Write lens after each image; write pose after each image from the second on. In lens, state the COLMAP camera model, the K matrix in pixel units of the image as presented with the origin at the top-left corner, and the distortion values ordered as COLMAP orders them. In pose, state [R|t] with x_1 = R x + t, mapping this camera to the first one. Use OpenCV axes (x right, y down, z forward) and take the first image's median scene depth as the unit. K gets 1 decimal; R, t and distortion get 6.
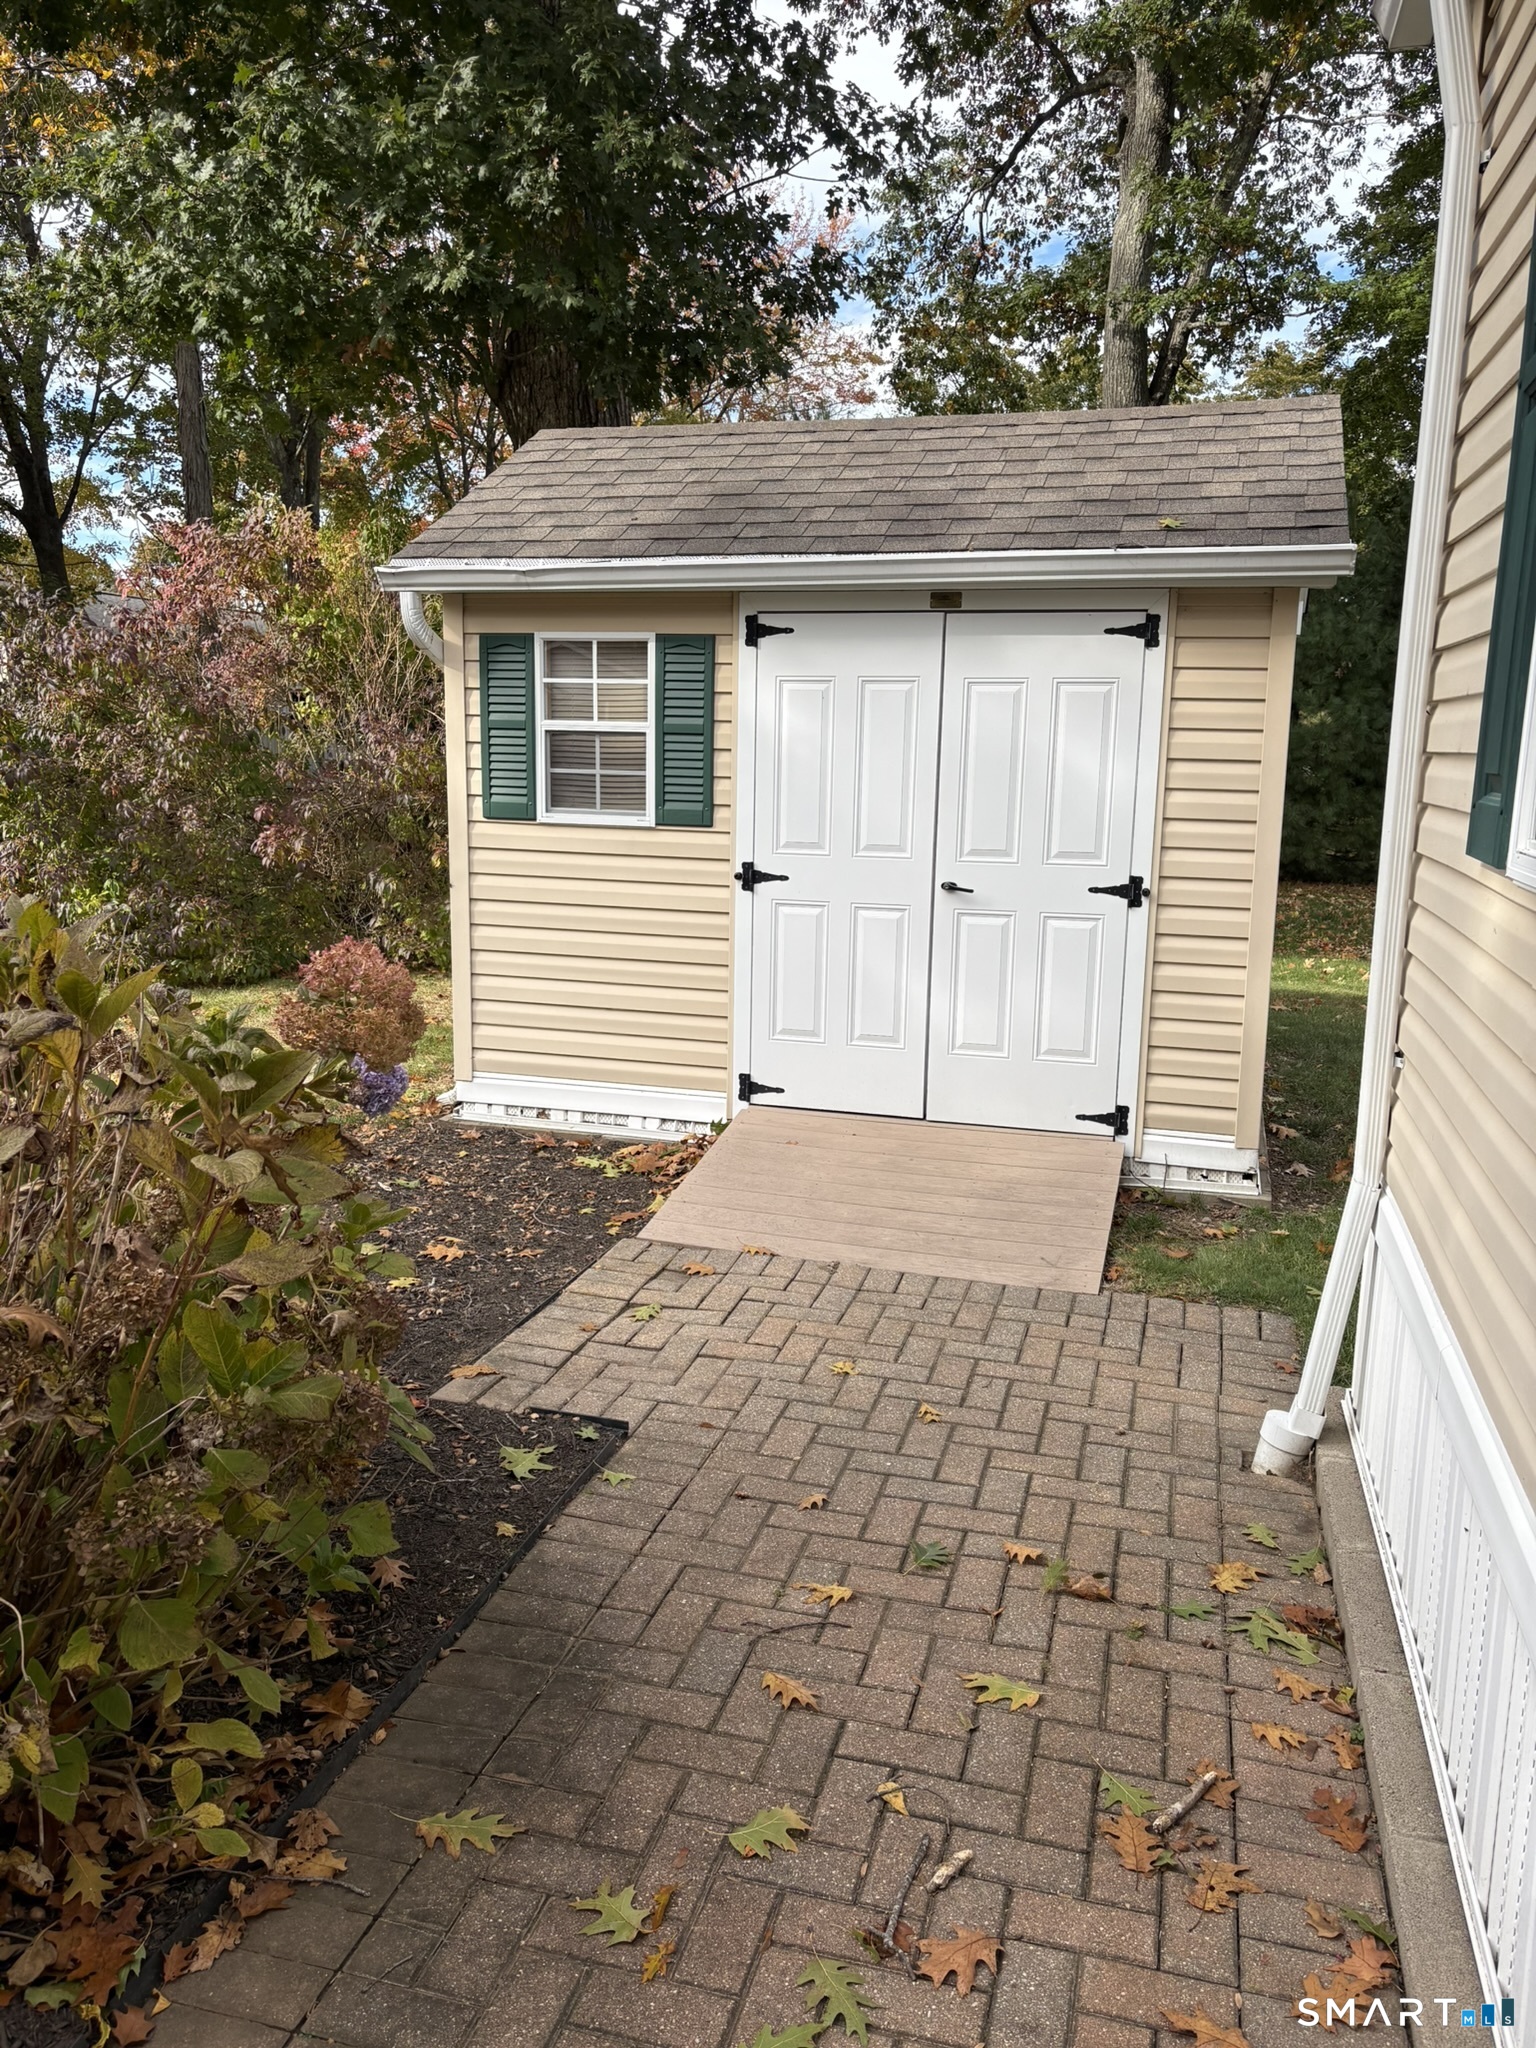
lens RADIAL K [[1543.9, 0, 762.9], [0, 1543.9, 1016.7], [0, 0, 1]] dist [0.085515, -0.104473]
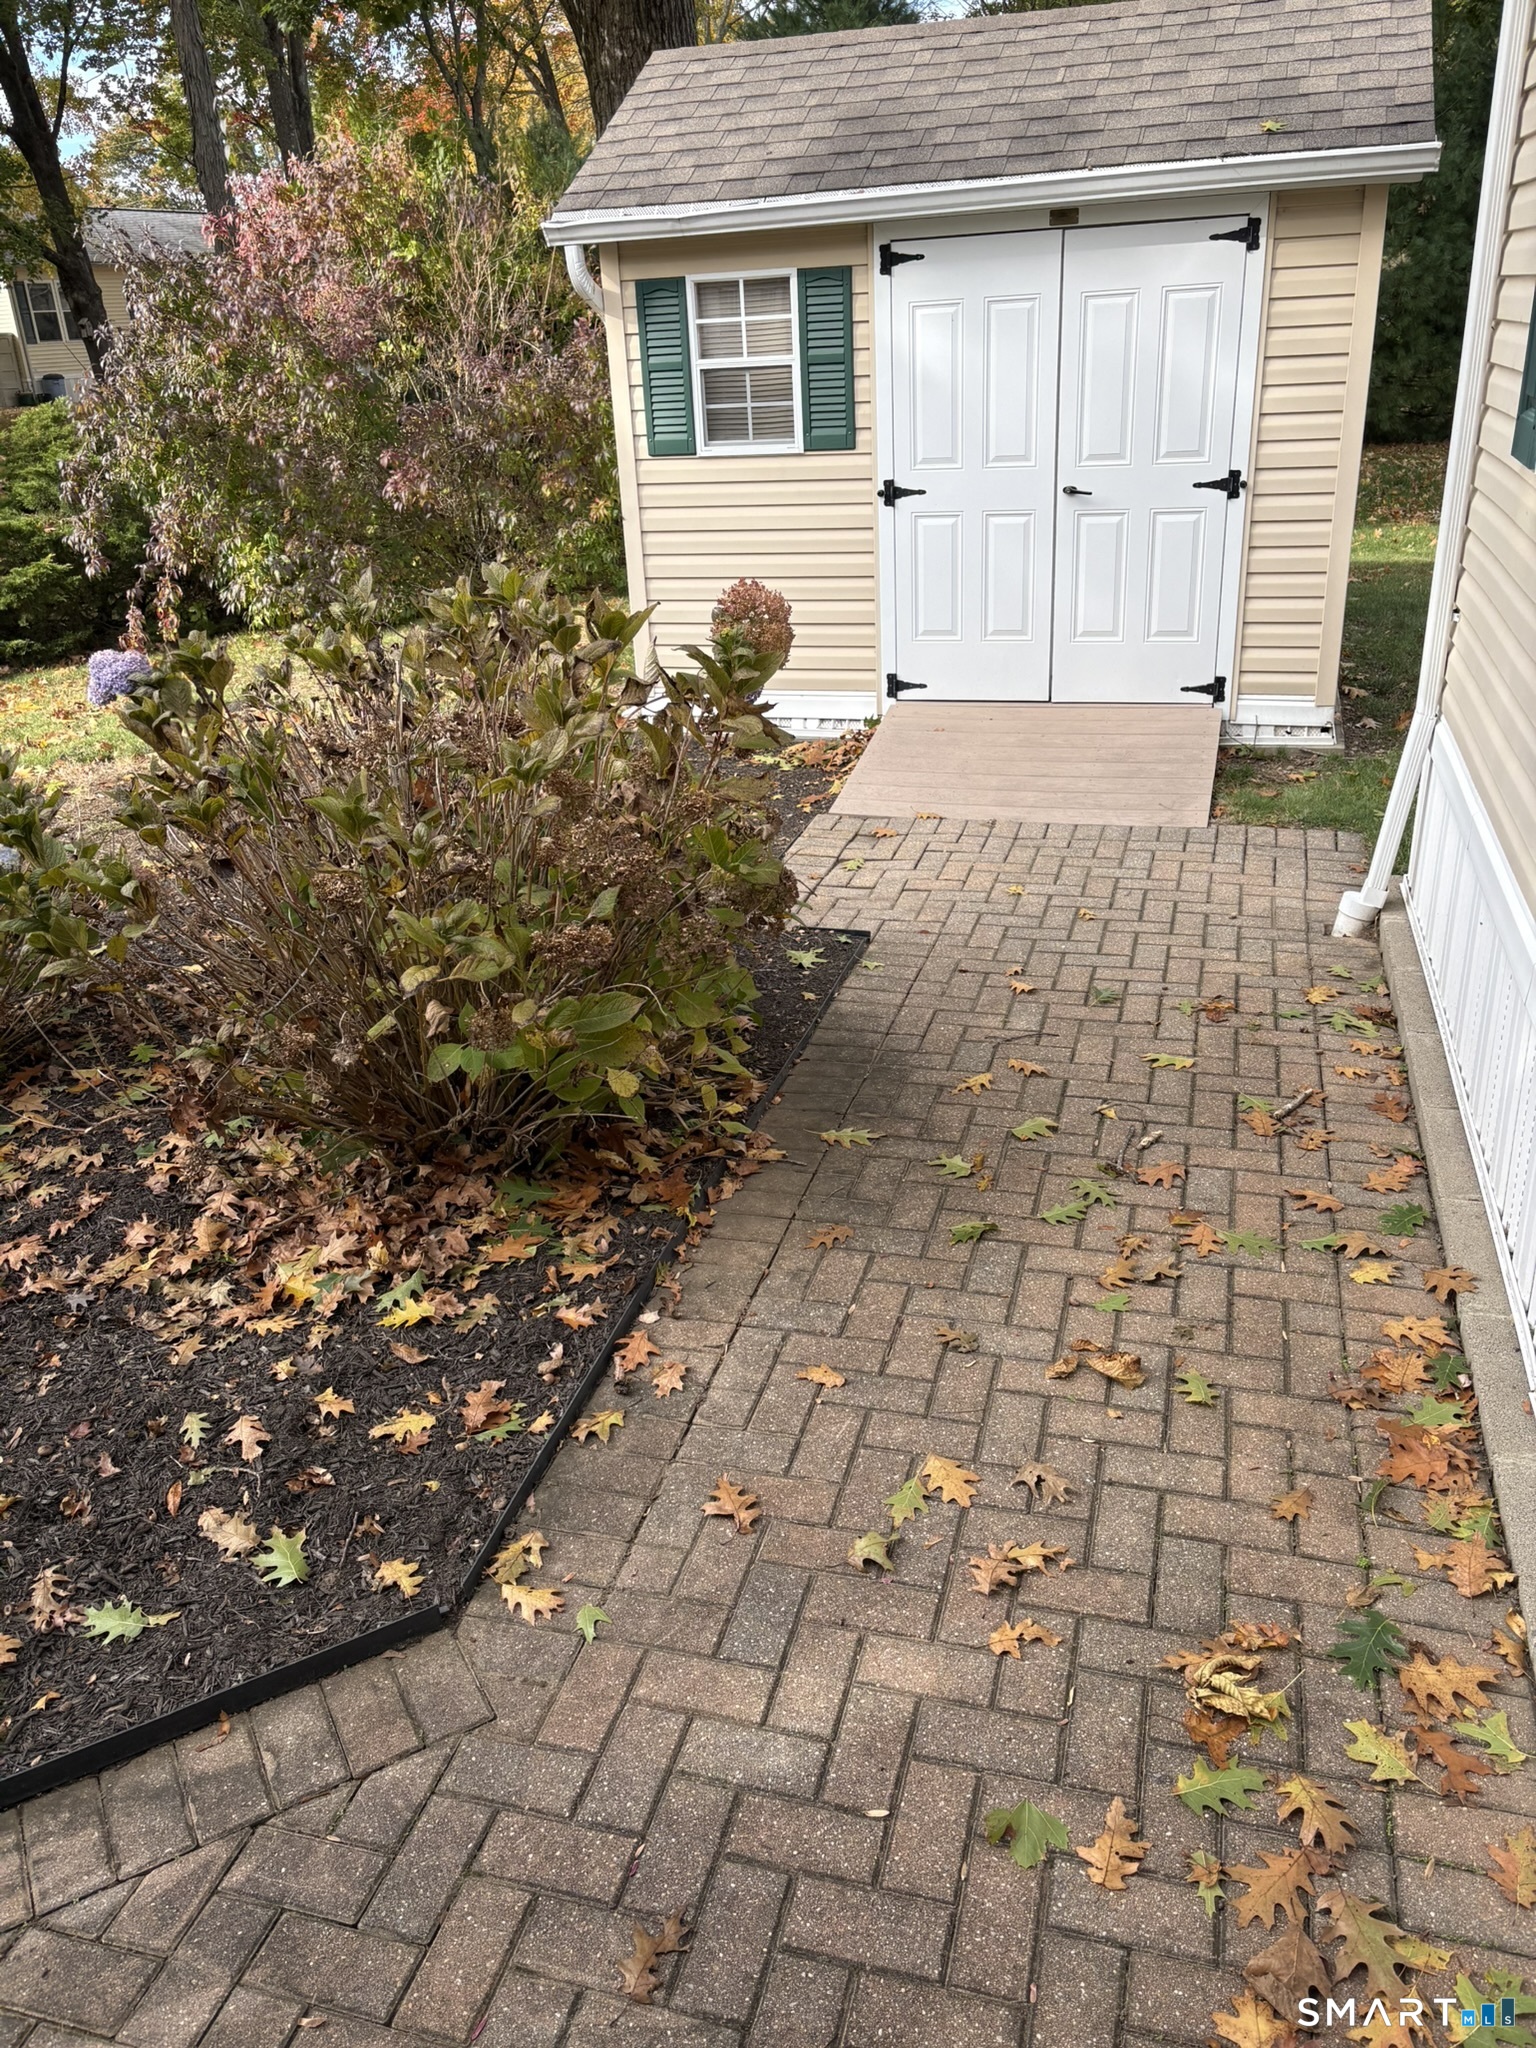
lens RADIAL K [[1555.6, 0, 768.5], [0, 1555.6, 1017.2], [0, 0, 1]] dist [0.100804, -0.089531]
pose [[0.997673, -0.060583, -0.031291, -0.091995], [0.066300, 0.969107, 0.237561, 0.000833], [0.015932, -0.239083, 0.970869, -0.238196]]
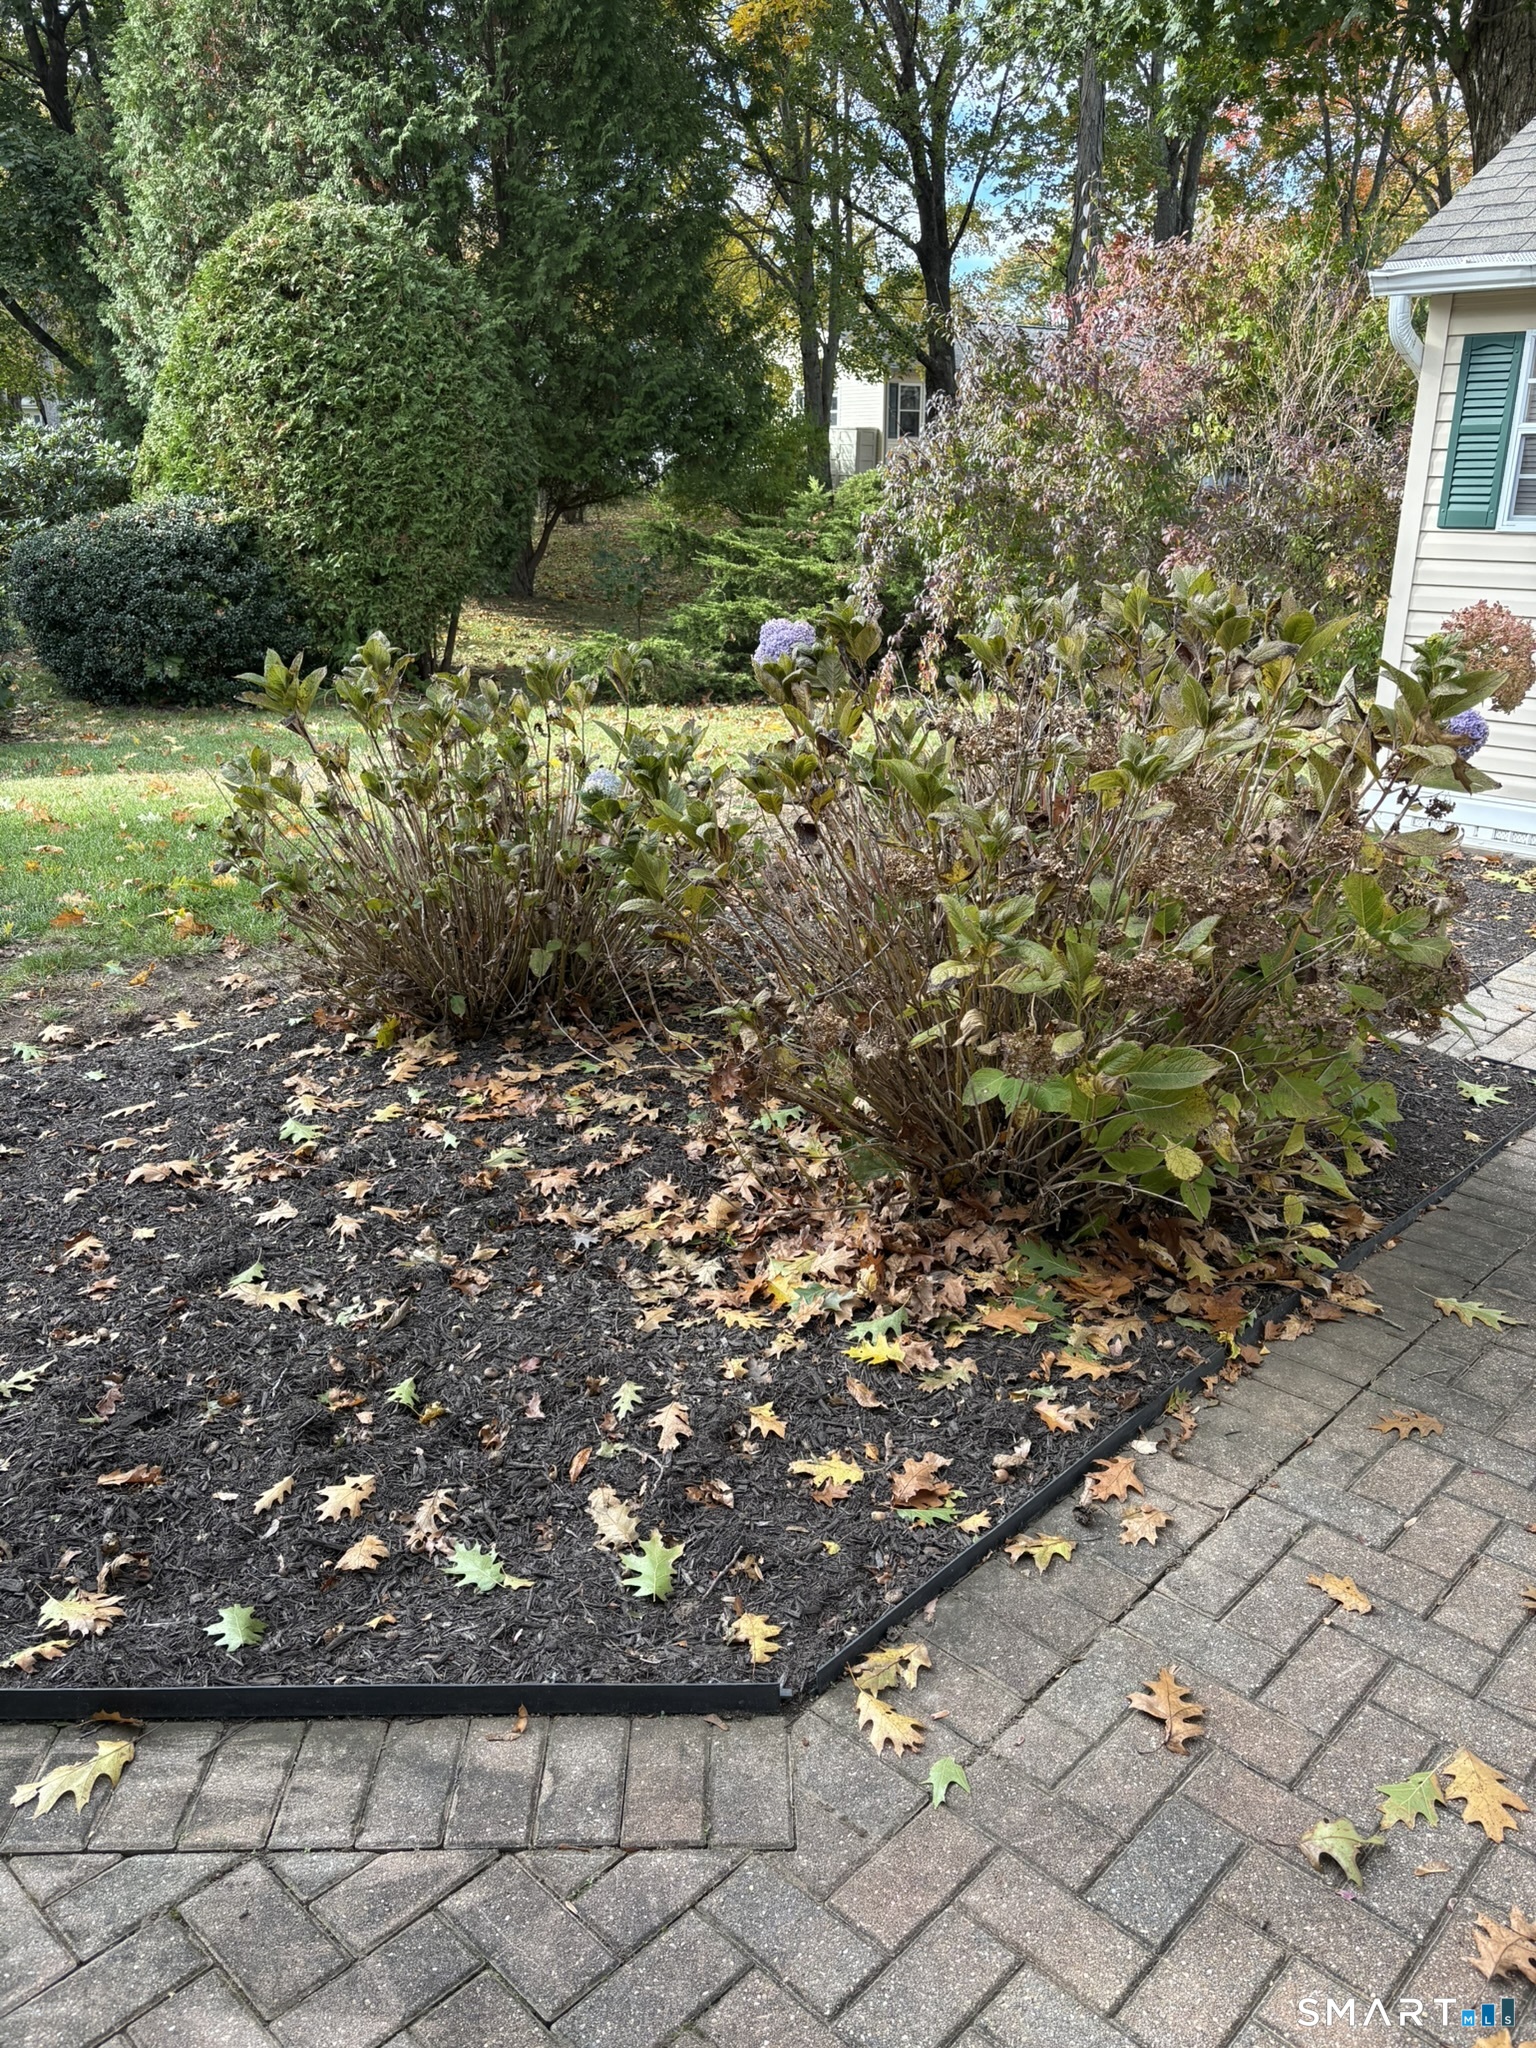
lens RADIAL K [[1543.7, 0, 788.4], [0, 1543.7, 1026.1], [0, 0, 1]] dist [0.083641, -0.102705]
pose [[0.887480, 0.144245, -0.437689, -0.068767], [-0.069911, 0.980901, 0.181511, 0.039351], [0.455512, -0.130488, 0.880614, -0.154236]]
